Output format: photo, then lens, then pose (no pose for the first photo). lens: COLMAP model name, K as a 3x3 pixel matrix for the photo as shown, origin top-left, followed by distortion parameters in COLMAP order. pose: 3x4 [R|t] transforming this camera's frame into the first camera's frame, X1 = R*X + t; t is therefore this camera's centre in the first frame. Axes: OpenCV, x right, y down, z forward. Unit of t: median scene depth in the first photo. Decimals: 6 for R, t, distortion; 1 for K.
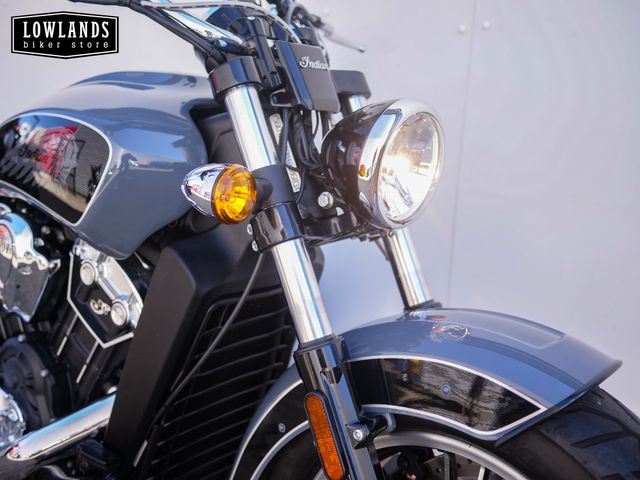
lens RADIAL K [[744.1, 0, 320.0], [0, 744.1, 240.0], [0, 0, 1]] dist [-0.021145, 0.033649]
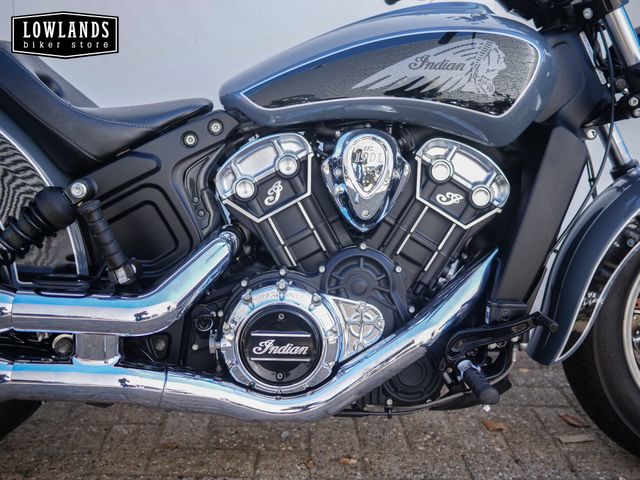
lens RADIAL K [[744.1, 0, 320.0], [0, 744.1, 240.0], [0, 0, 1]] dist [-0.021145, 0.033649]
pose [[0.780383, -0.132524, 0.611097, -1.329014], [0.156664, 0.987551, 0.014099, 0.119563], [-0.605359, 0.084734, 0.791430, 0.217717]]
